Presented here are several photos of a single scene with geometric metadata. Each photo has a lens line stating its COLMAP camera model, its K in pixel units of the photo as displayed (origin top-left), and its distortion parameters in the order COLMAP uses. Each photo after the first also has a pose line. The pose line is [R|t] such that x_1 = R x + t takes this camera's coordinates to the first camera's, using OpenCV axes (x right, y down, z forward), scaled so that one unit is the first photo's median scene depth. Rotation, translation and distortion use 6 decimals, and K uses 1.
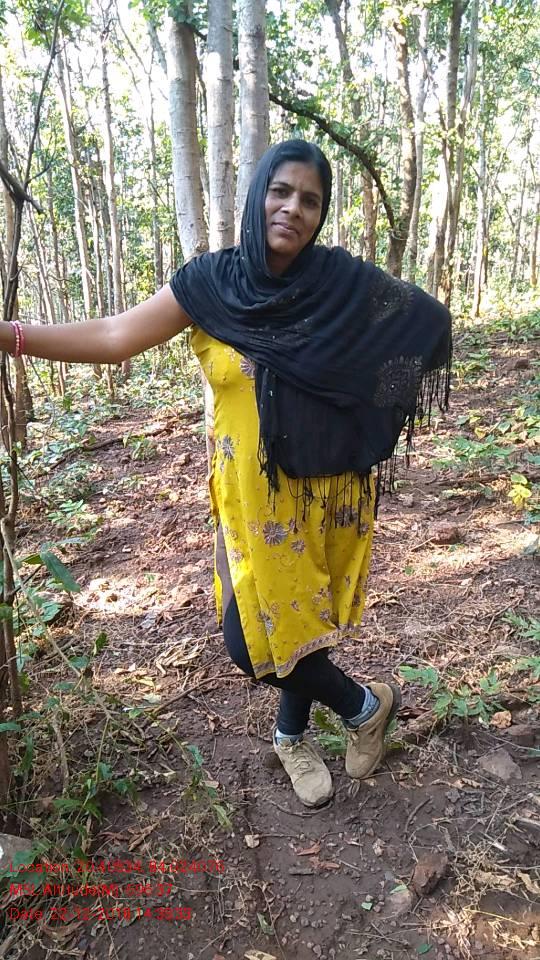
lens RADIAL K [[685.5, 0, 265.5], [0, 685.5, 482.8], [0, 0, 1]] dist [0.028622, -0.003563]
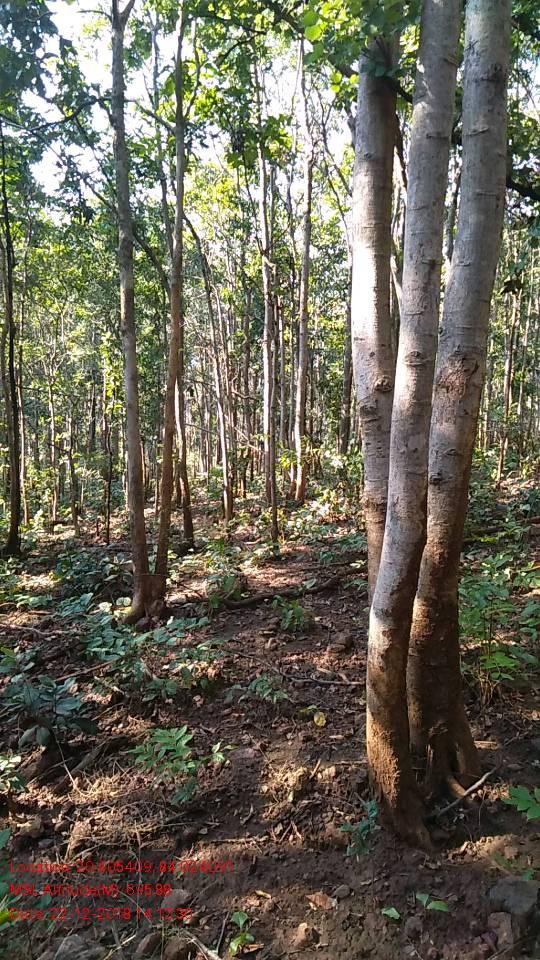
lens RADIAL K [[685.5, 0, 265.5], [0, 685.5, 482.8], [0, 0, 1]] dist [0.028622, -0.003563]
pose [[0.962663, 0.062577, -0.263370, -0.008573], [-0.102853, 0.984505, -0.142025, -0.056950], [0.250402, 0.163811, 0.954183, 0.139139]]
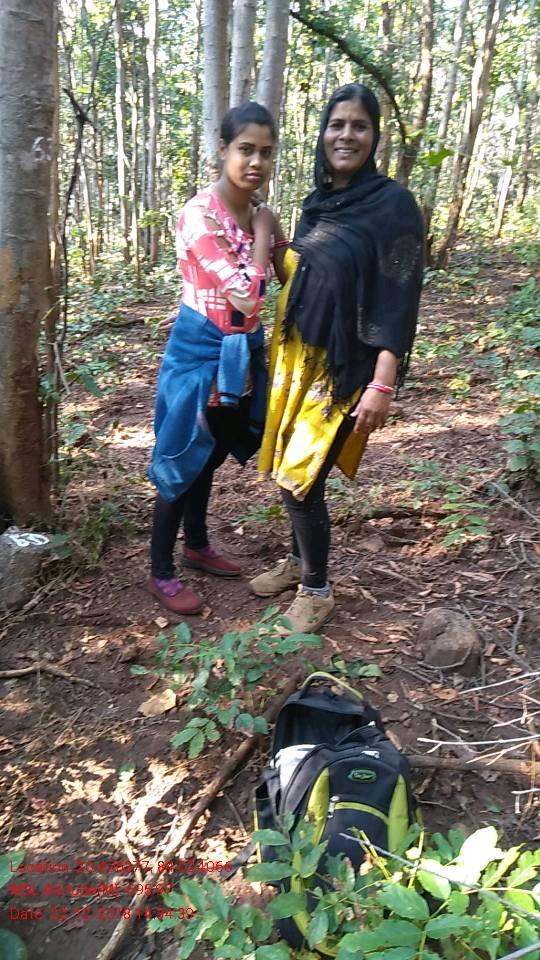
lens RADIAL K [[685.5, 0, 265.5], [0, 685.5, 482.8], [0, 0, 1]] dist [0.028622, -0.003563]
pose [[0.994570, 0.102464, -0.018199, 0.024210], [-0.099165, 0.986154, 0.132914, 0.020933], [0.031566, -0.130387, 0.990961, -0.094837]]
